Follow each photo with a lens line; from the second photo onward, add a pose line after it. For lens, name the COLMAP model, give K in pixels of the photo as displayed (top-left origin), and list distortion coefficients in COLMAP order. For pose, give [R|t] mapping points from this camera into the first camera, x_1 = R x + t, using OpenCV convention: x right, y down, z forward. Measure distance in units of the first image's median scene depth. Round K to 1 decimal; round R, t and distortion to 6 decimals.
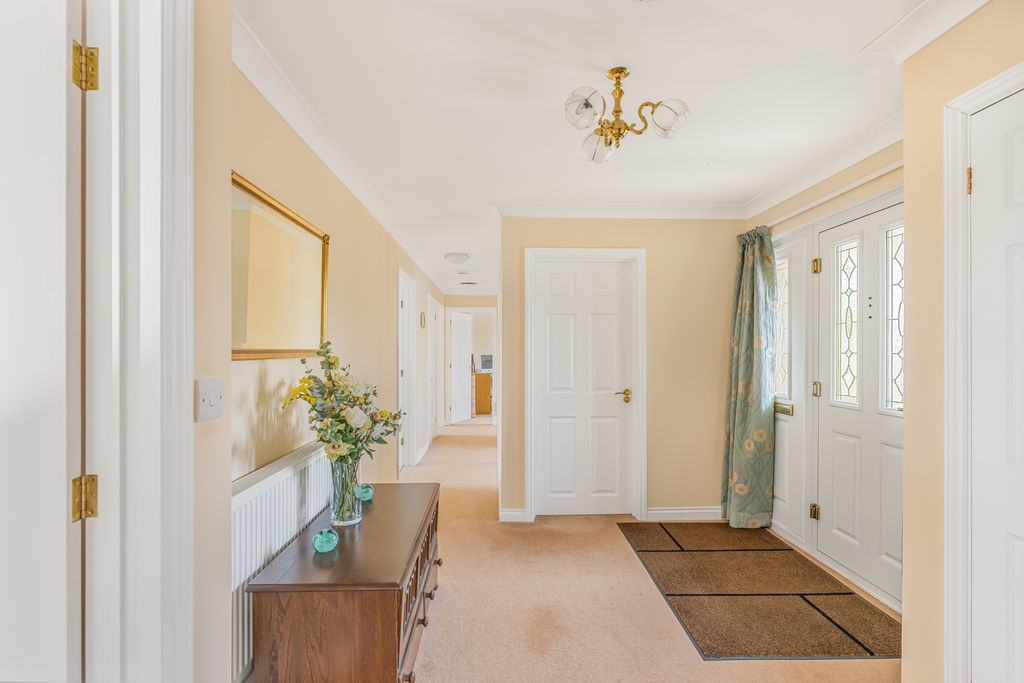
lens RADIAL K [[479.7, 0, 510.8], [0, 479.7, 348.8], [0, 0, 1]] dist [0.001158, -0.000846]
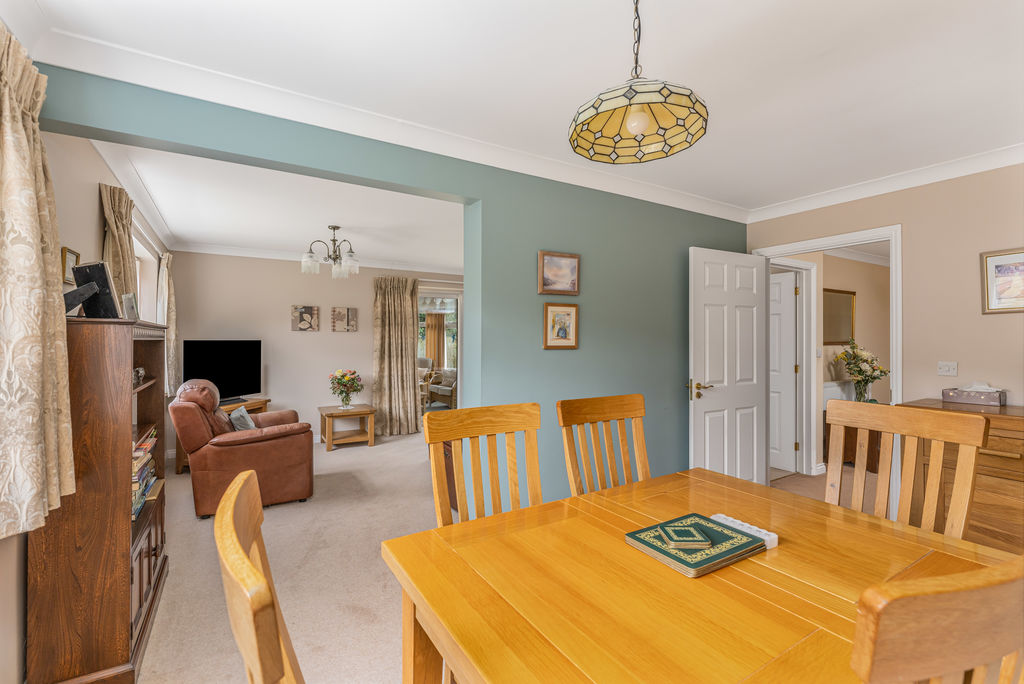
lens RADIAL K [[450.9, 0, 509.3], [0, 450.9, 346.4], [0, 0, 1]] dist [0.001092, 0.000148]
pose [[0.495052, 0.000921, -0.868863, 0.875252], [0.008365, 0.999948, 0.005826, -0.003413], [0.868823, -0.010152, 0.495018, -1.954615]]
